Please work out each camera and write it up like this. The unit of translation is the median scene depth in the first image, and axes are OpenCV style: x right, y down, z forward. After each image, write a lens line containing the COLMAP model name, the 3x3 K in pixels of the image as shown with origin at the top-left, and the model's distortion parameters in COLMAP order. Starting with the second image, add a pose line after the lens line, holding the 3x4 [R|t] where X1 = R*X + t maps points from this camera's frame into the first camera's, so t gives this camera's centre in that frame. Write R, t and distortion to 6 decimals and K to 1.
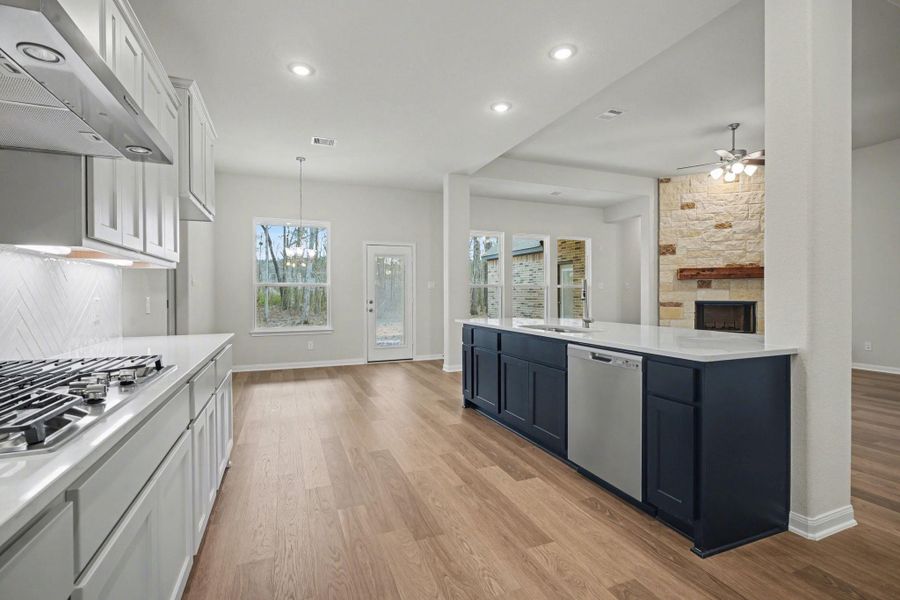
lens RADIAL K [[406.8, 0, 445.7], [0, 406.8, 296.2], [0, 0, 1]] dist [-0.008294, 0.003327]
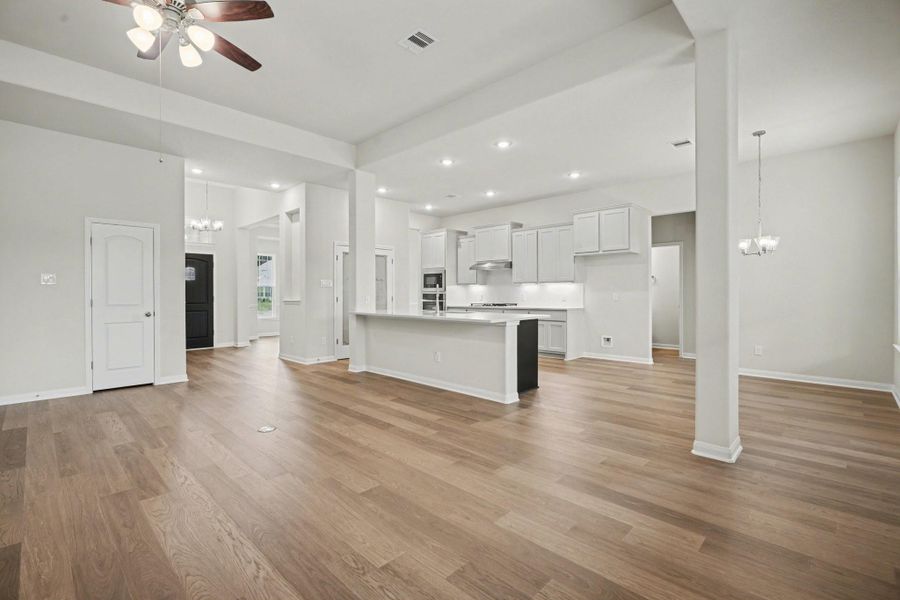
lens RADIAL K [[406.8, 0, 440.3], [0, 406.8, 294.0], [0, 0, 1]] dist [-0.008294, 0.003327]
pose [[-0.919677, 0.005617, -0.392635, 0.447678], [0.002659, 0.999964, 0.008077, -0.007677], [0.392666, 0.006385, -0.919659, 1.146023]]
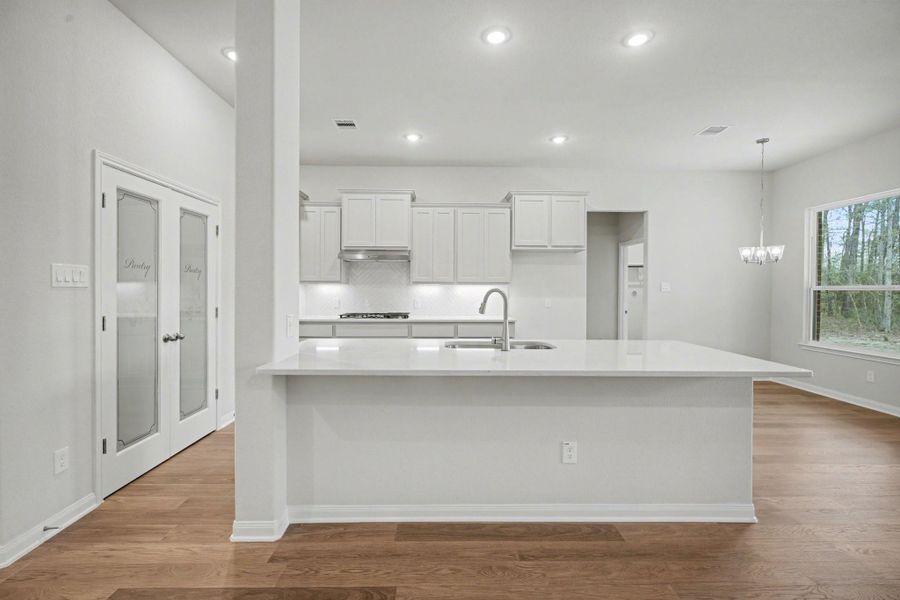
lens RADIAL K [[406.8, 0, 446.1], [0, 406.8, 294.8], [0, 0, 1]] dist [-0.008294, 0.003327]
pose [[-0.356547, 0.011739, -0.934204, 0.501500], [-0.010525, 0.999807, 0.016581, -0.019343], [0.934218, 0.015744, -0.356354, 0.520909]]
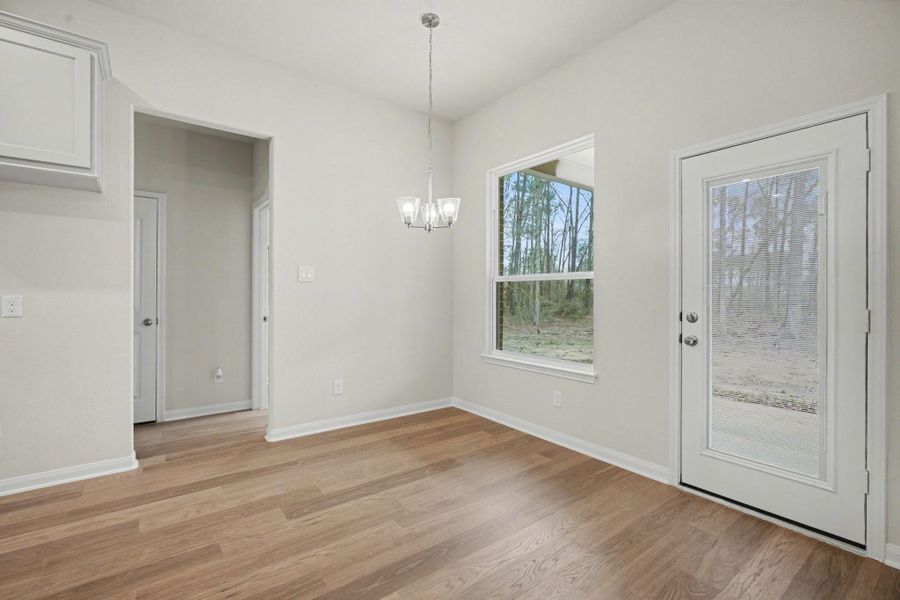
lens RADIAL K [[406.8, 0, 450.4], [0, 406.8, 292.4], [0, 0, 1]] dist [-0.008294, 0.003327]
pose [[0.265231, -0.004726, -0.964173, 0.093523], [-0.009722, 0.999924, -0.007575, -0.002925], [0.964136, 0.011383, 0.265165, 0.675619]]
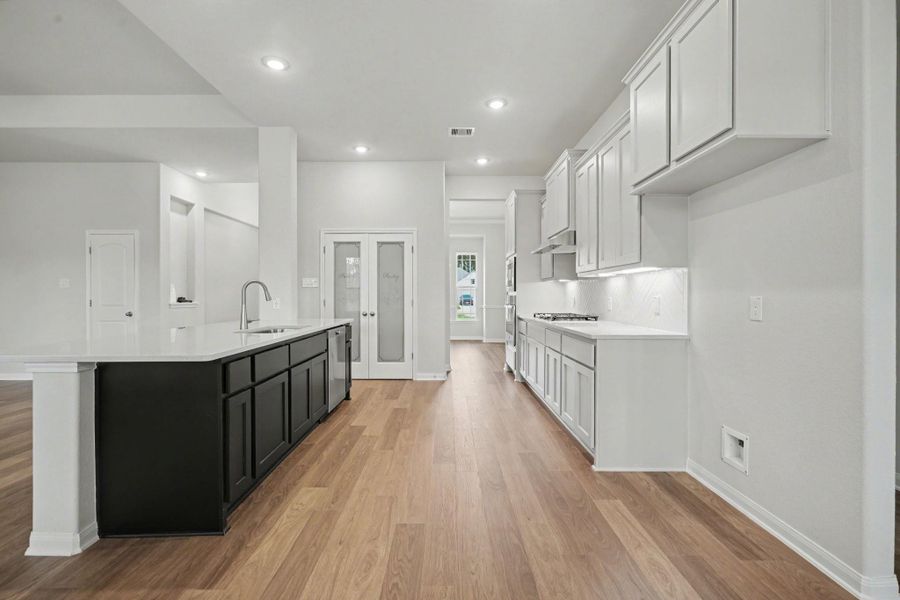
lens RADIAL K [[406.8, 0, 445.3], [0, 406.8, 296.7], [0, 0, 1]] dist [-0.008294, 0.003327]
pose [[-0.927001, 0.003202, 0.375044, -0.215128], [0.006608, 0.999948, 0.007795, -0.003216], [-0.375000, 0.009704, -0.926974, 0.771328]]
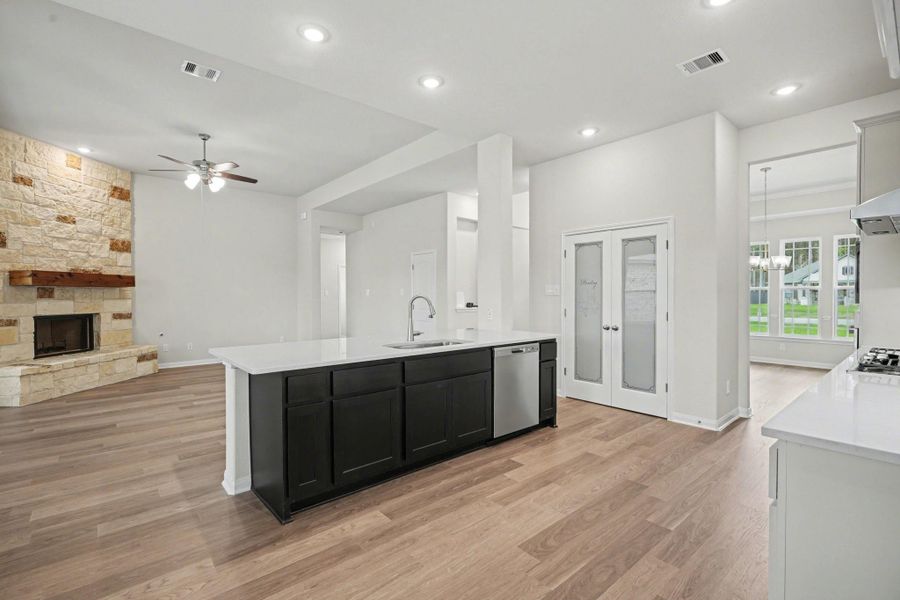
lens RADIAL K [[410.0, 0, 449.8], [0, 410.0, 296.9], [0, 0, 1]] dist [-0.004959, 0.002590]
pose [[-0.323183, -0.001958, 0.946335, -0.316307], [0.009563, 0.999940, 0.005335, -0.019697], [-0.946288, 0.010774, -0.323145, 0.555858]]
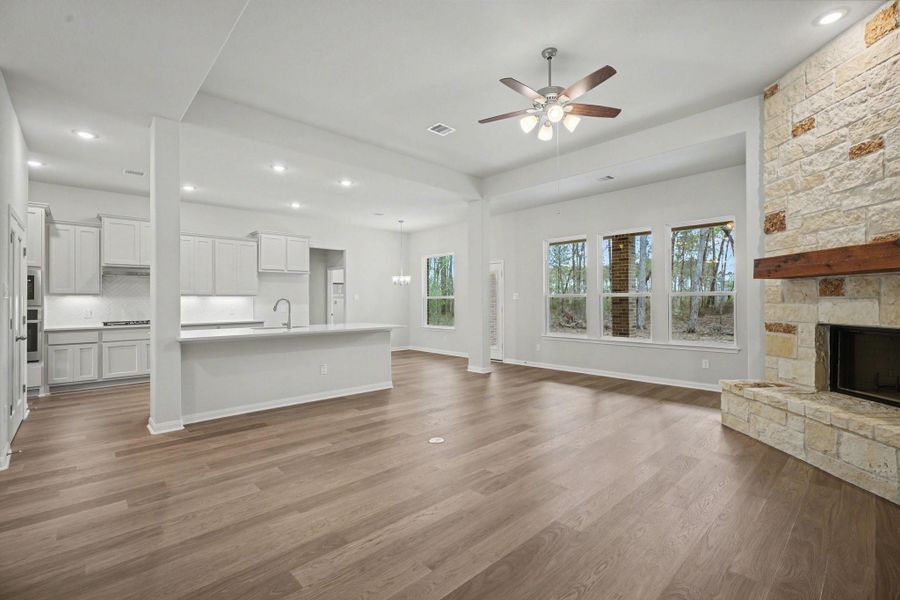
lens RADIAL K [[406.8, 0, 452.5], [0, 406.8, 298.1], [0, 0, 1]] dist [-0.008294, 0.003327]
pose [[0.366038, -0.006987, -0.930574, 0.926976], [-0.000457, 0.999970, -0.007688, -0.014242], [0.930600, 0.003240, 0.366024, 0.449297]]
